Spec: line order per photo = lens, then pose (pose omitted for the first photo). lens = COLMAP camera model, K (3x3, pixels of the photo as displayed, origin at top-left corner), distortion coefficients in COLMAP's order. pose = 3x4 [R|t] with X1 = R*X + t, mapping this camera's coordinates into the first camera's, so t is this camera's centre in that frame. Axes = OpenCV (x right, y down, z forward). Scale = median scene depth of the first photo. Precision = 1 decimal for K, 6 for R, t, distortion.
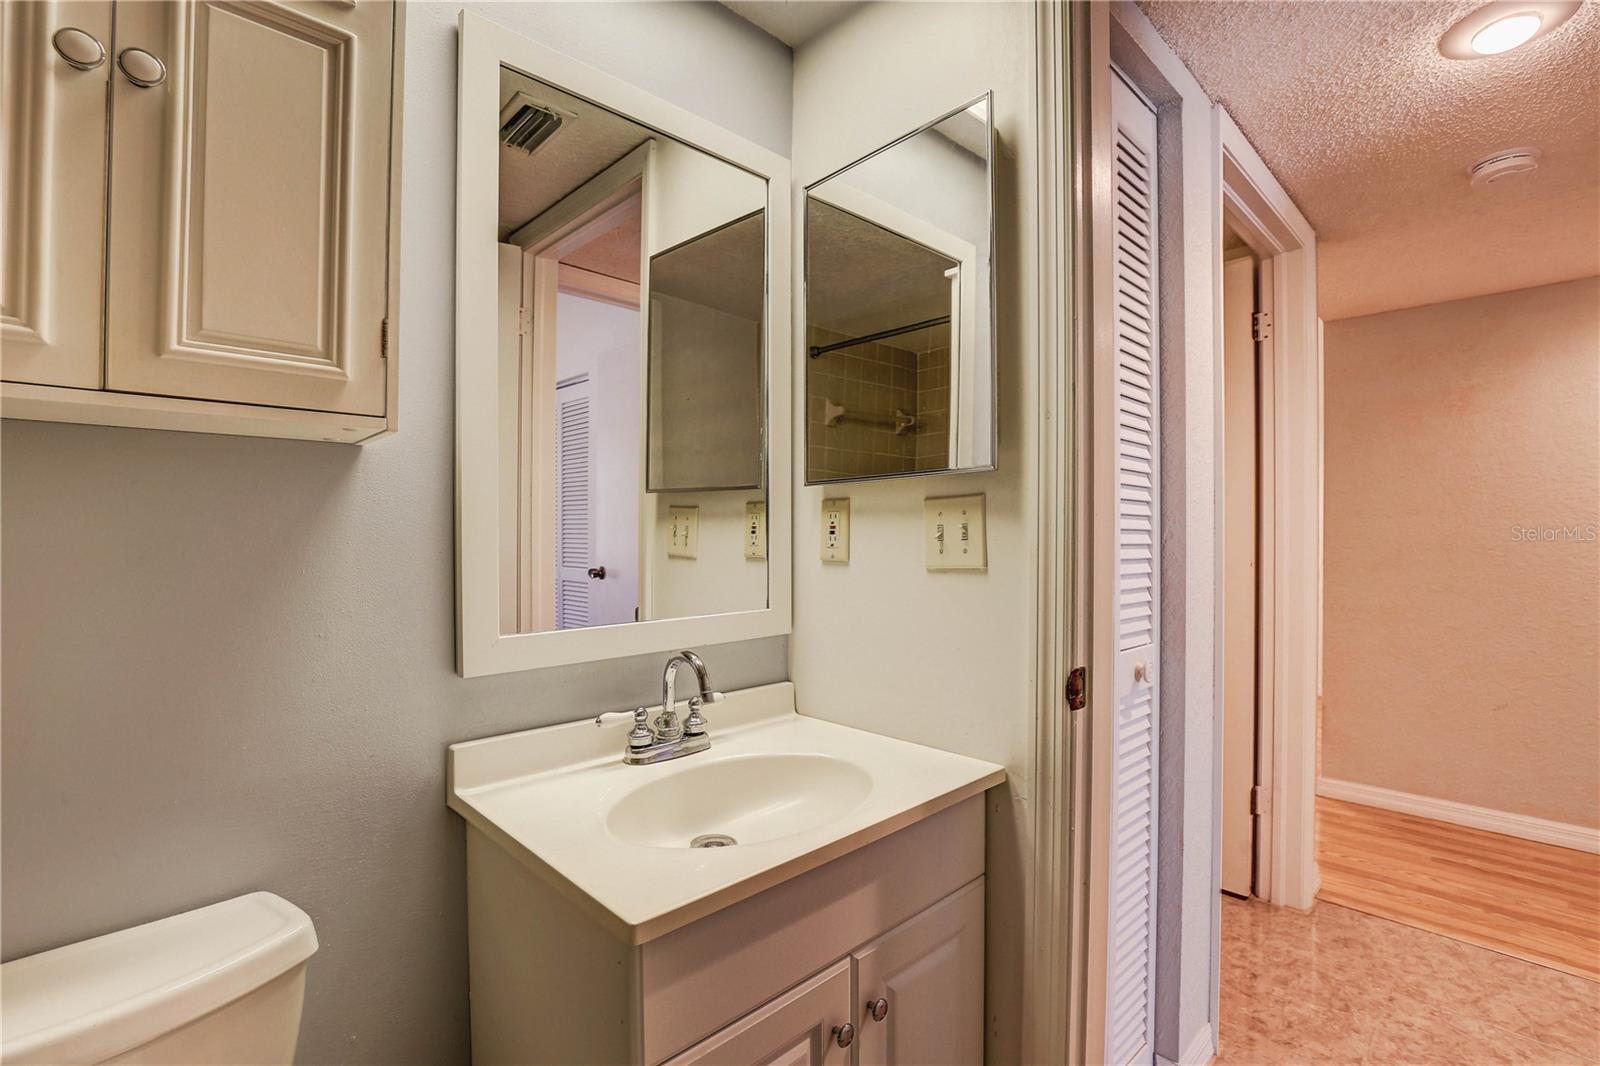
lens RADIAL K [[740.1, 0, 799.4], [0, 740.1, 530.4], [0, 0, 1]] dist [0.000622, 0.000068]
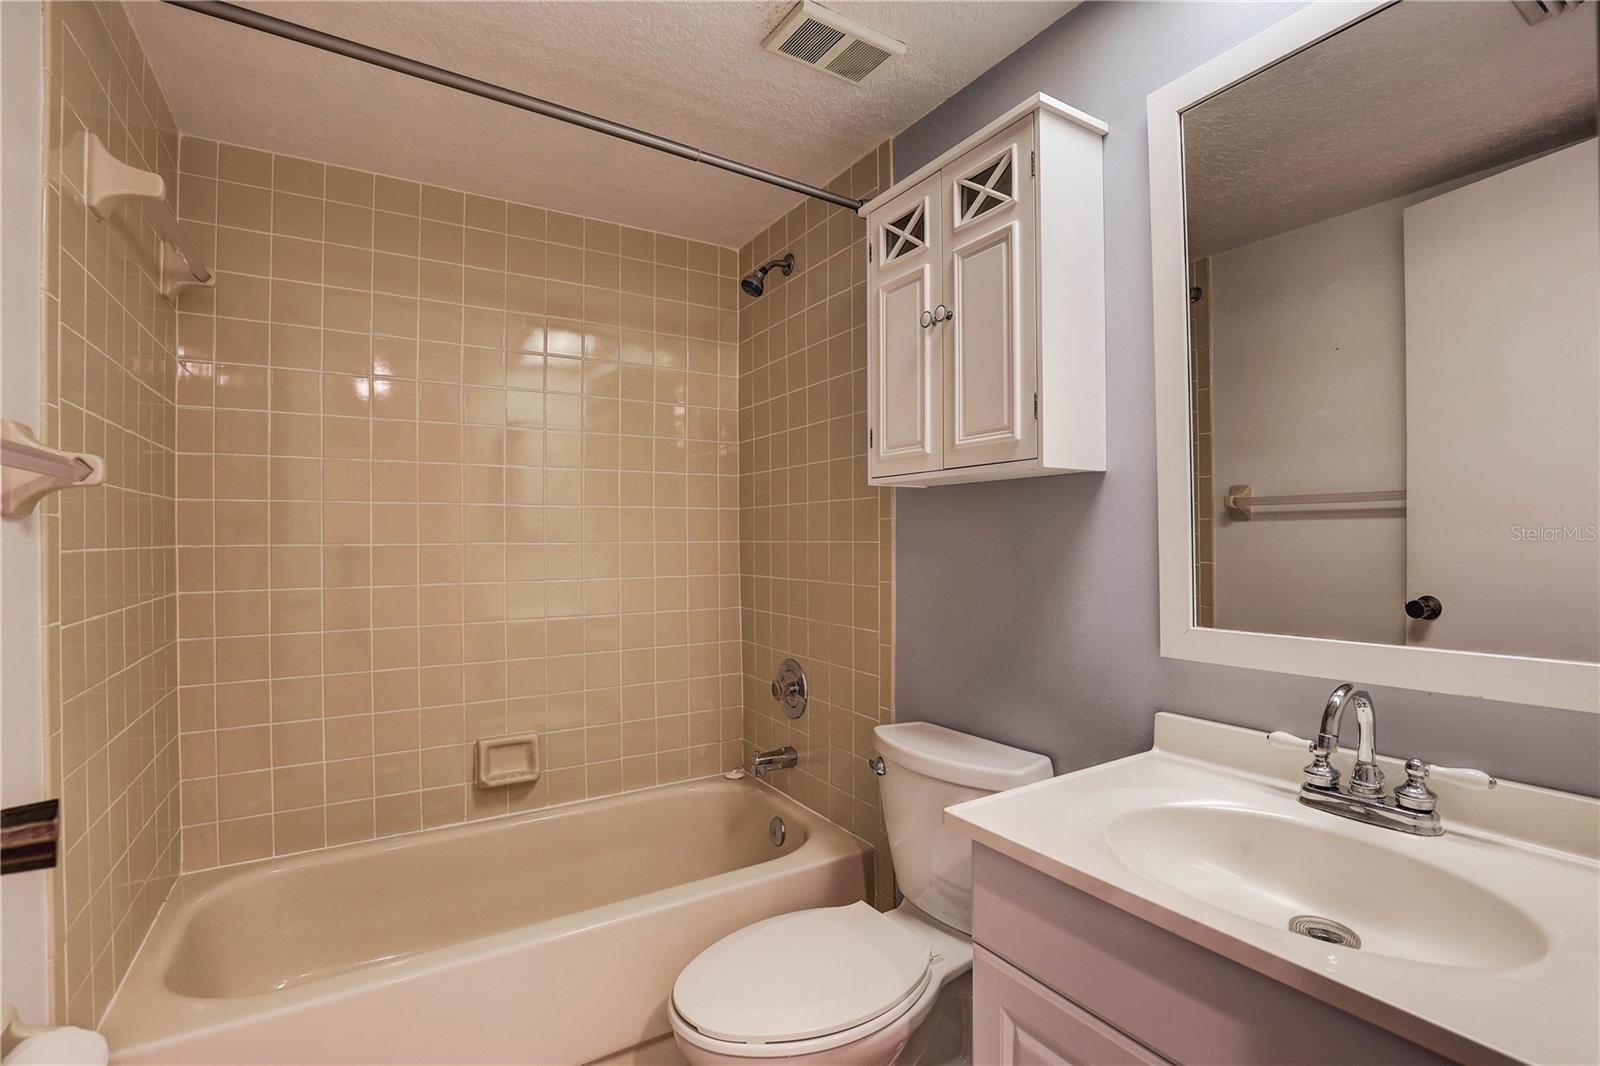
lens RADIAL K [[740.1, 0, 799.8], [0, 740.1, 536.7], [0, 0, 1]] dist [0.000622, 0.000068]
pose [[-0.213496, -0.006489, -0.976922, 0.734728], [0.010302, 0.999907, -0.008894, 0.011560], [0.976890, -0.011963, -0.213409, 0.617134]]
